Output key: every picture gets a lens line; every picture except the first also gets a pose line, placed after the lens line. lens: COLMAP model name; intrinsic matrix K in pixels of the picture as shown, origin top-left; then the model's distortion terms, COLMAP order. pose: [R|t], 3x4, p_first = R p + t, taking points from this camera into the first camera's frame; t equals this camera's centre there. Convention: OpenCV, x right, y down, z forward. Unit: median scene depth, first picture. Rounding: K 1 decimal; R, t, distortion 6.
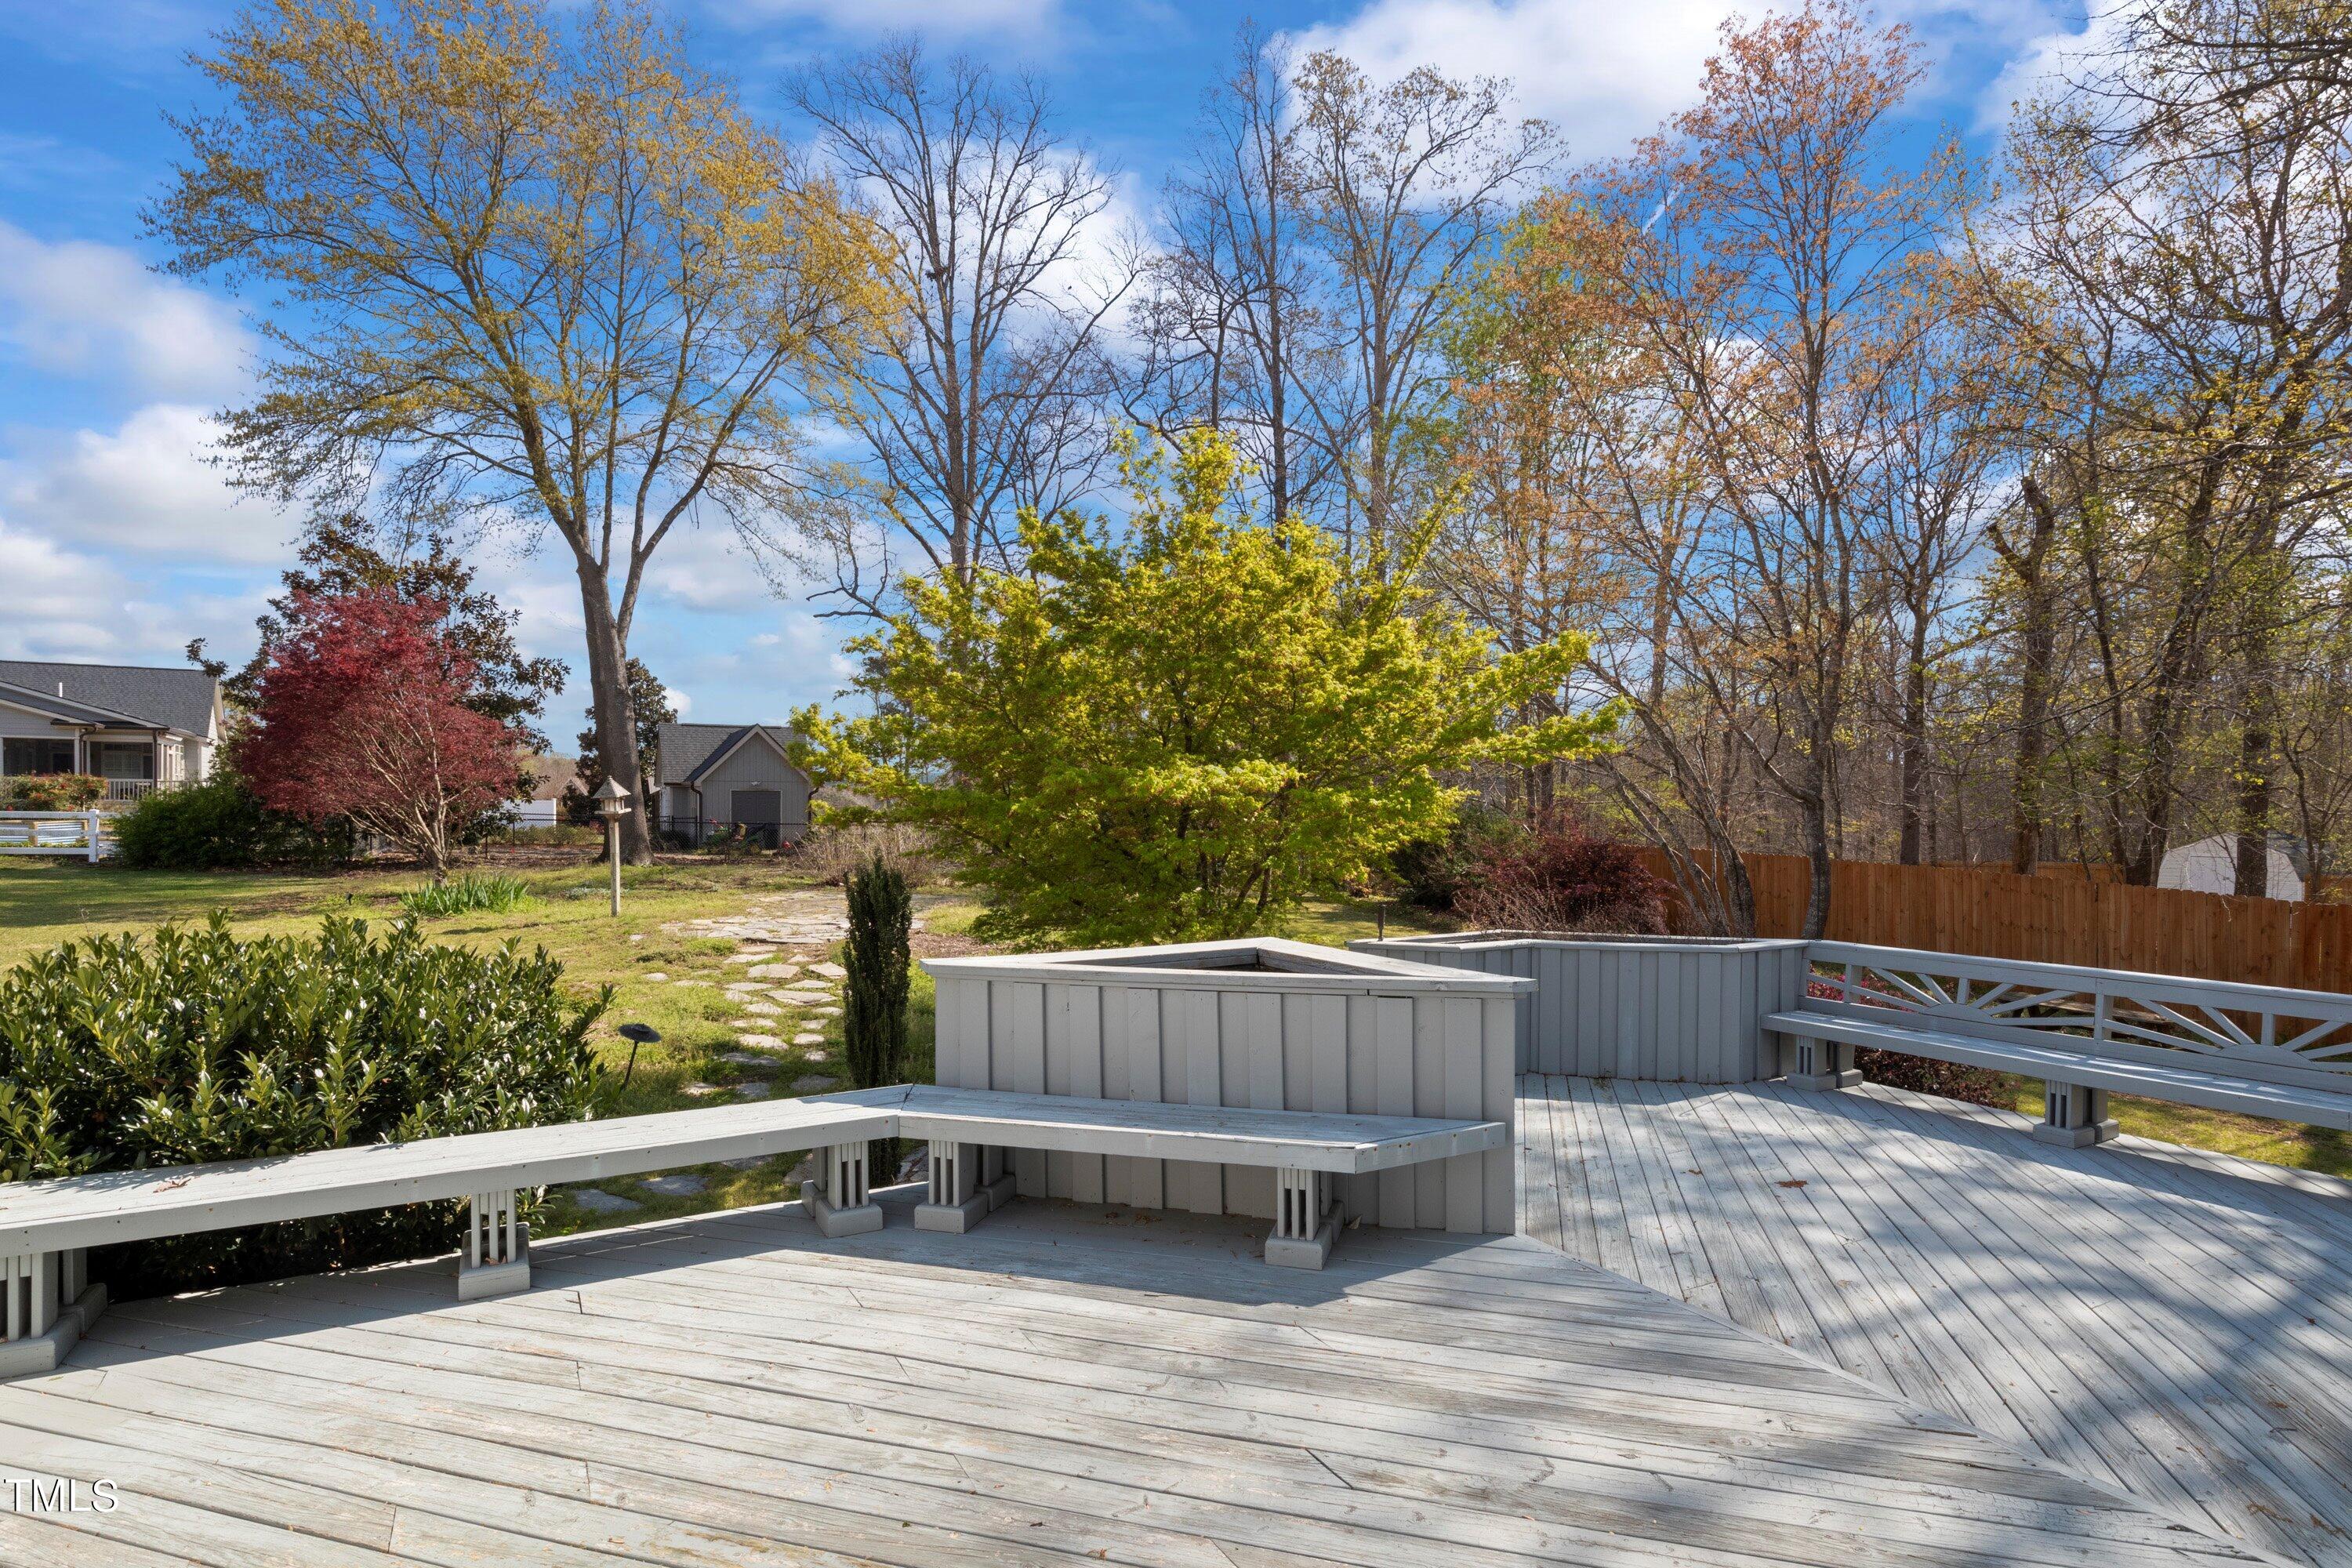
lens RADIAL K [[1178.8, 0, 1182.8], [0, 1178.8, 802.4], [0, 0, 1]] dist [-0.009230, 0.000316]
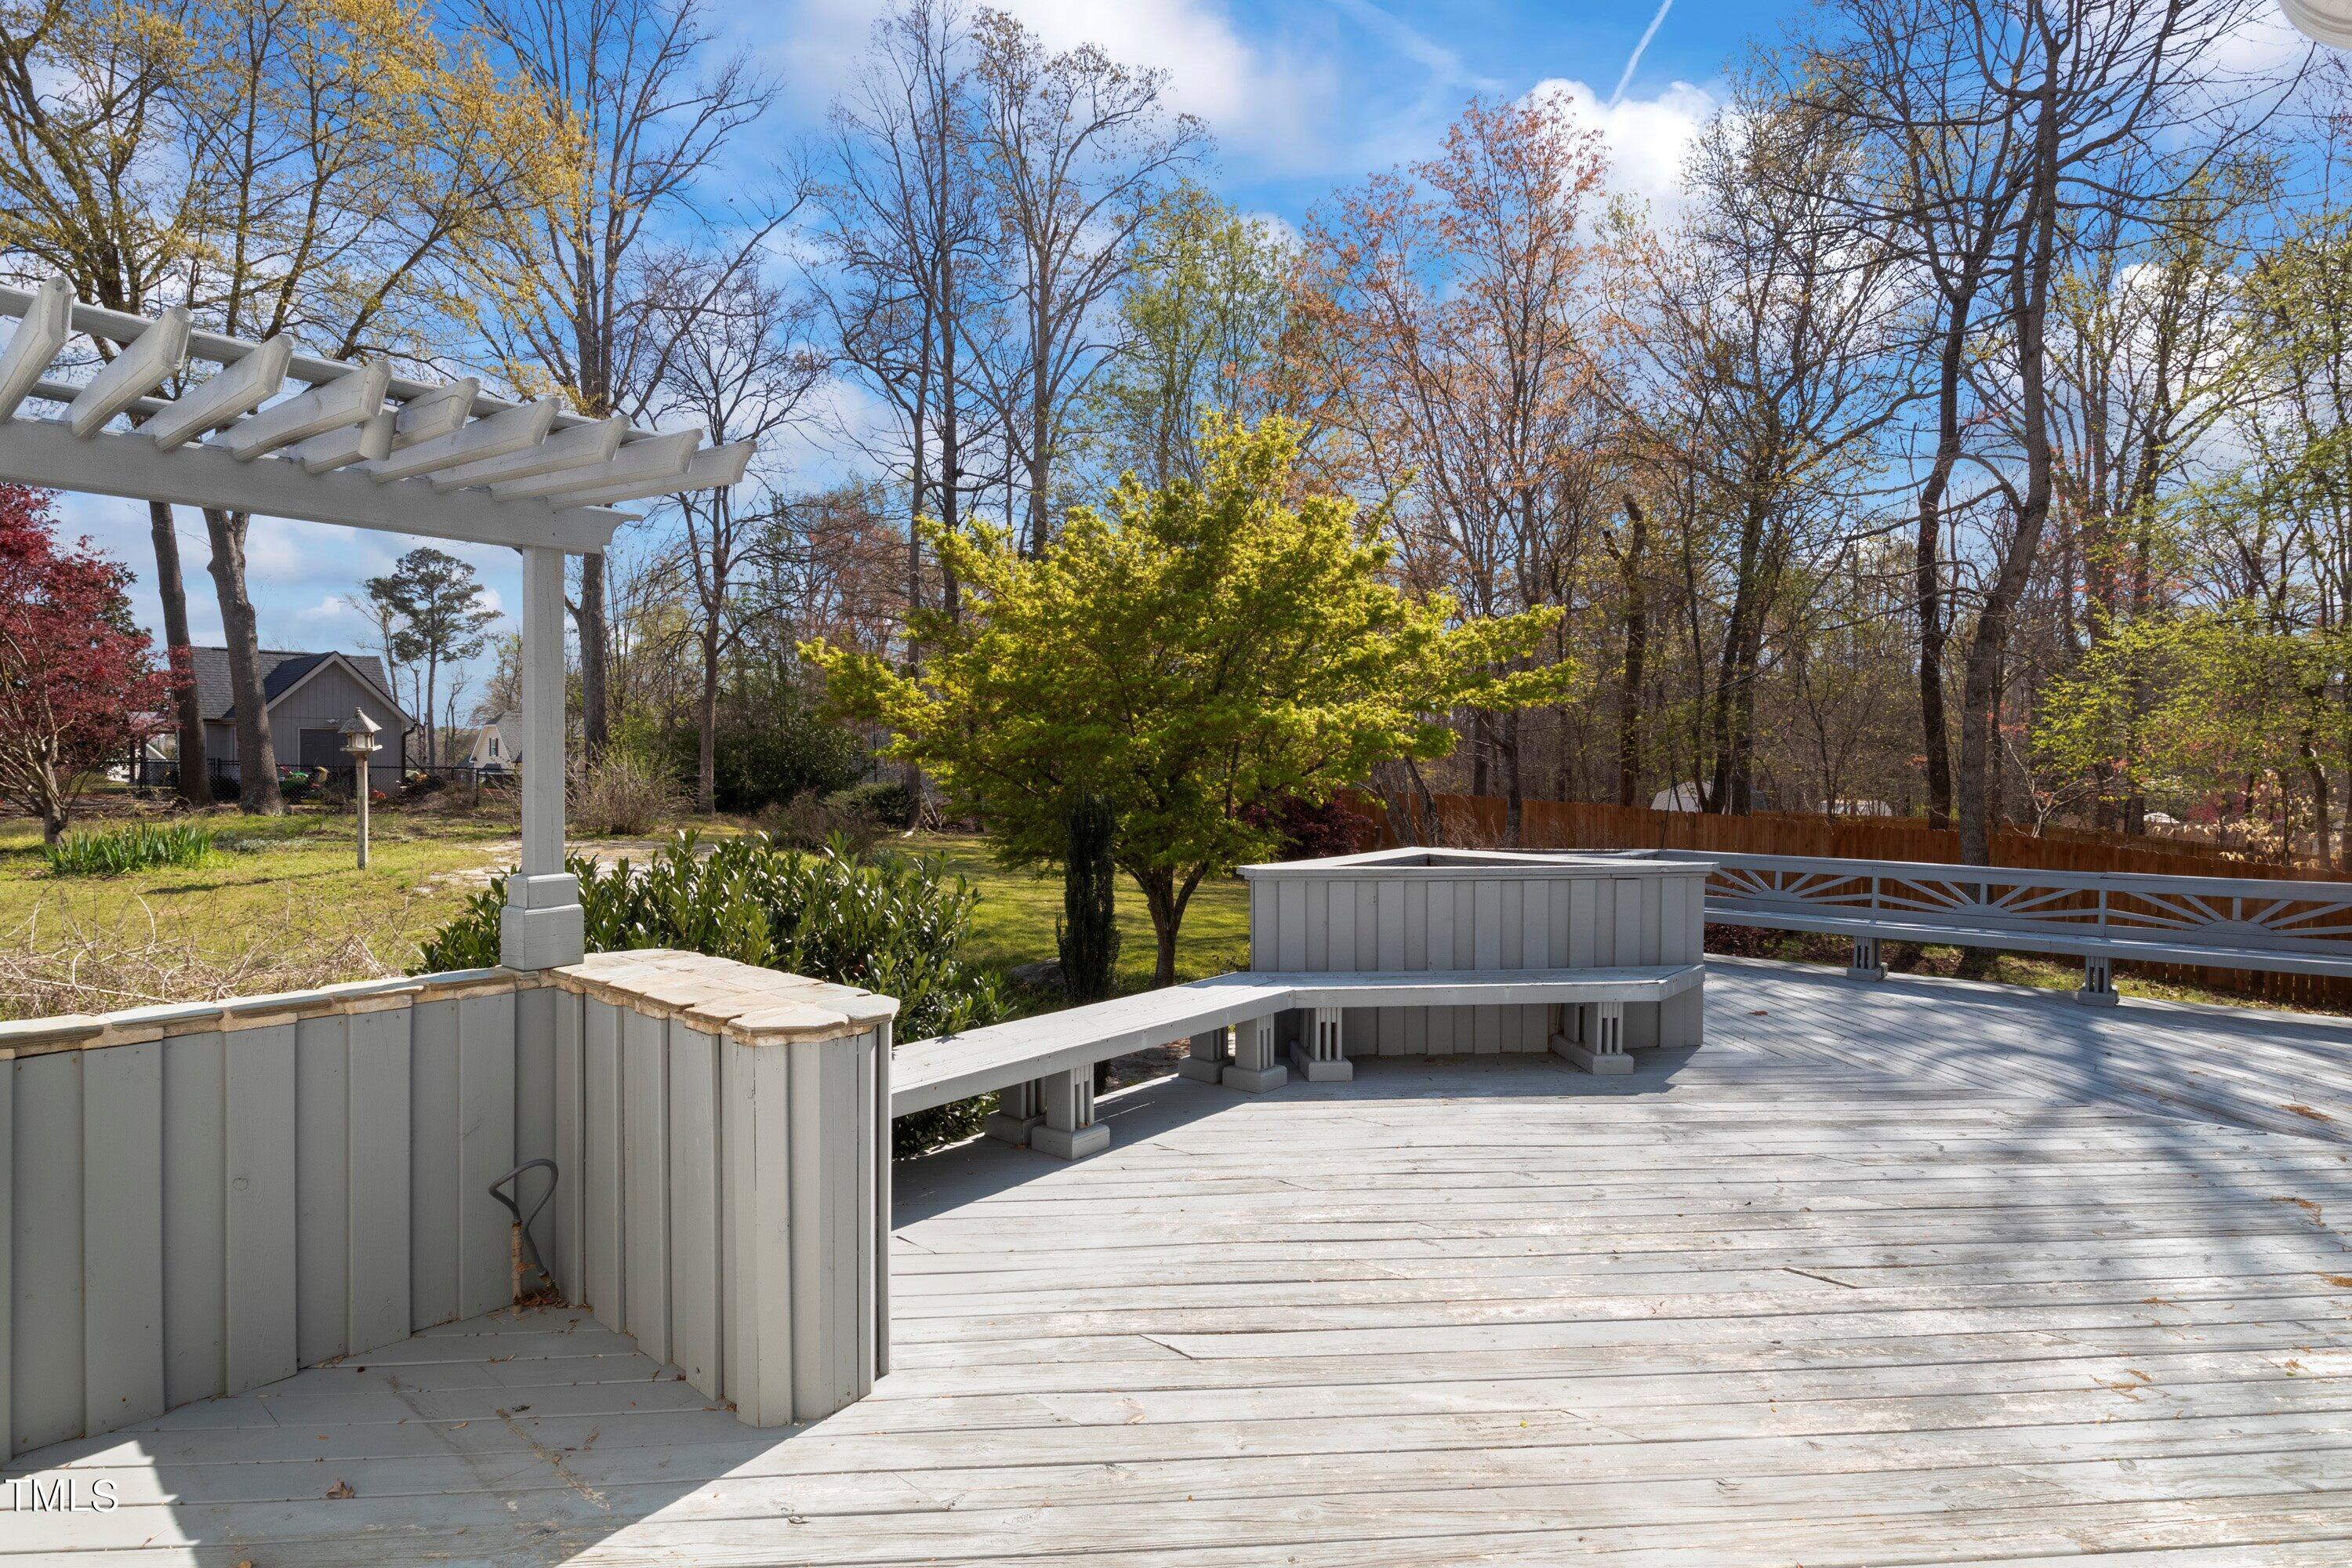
lens RADIAL K [[1178.8, 0, 1172.6], [0, 1178.8, 764.9], [0, 0, 1]] dist [-0.009230, 0.000316]
pose [[0.937186, 0.004183, 0.348806, -0.225064], [-0.007975, 0.999924, 0.009436, 0.007071], [-0.348740, -0.011625, 0.937147, -0.025191]]
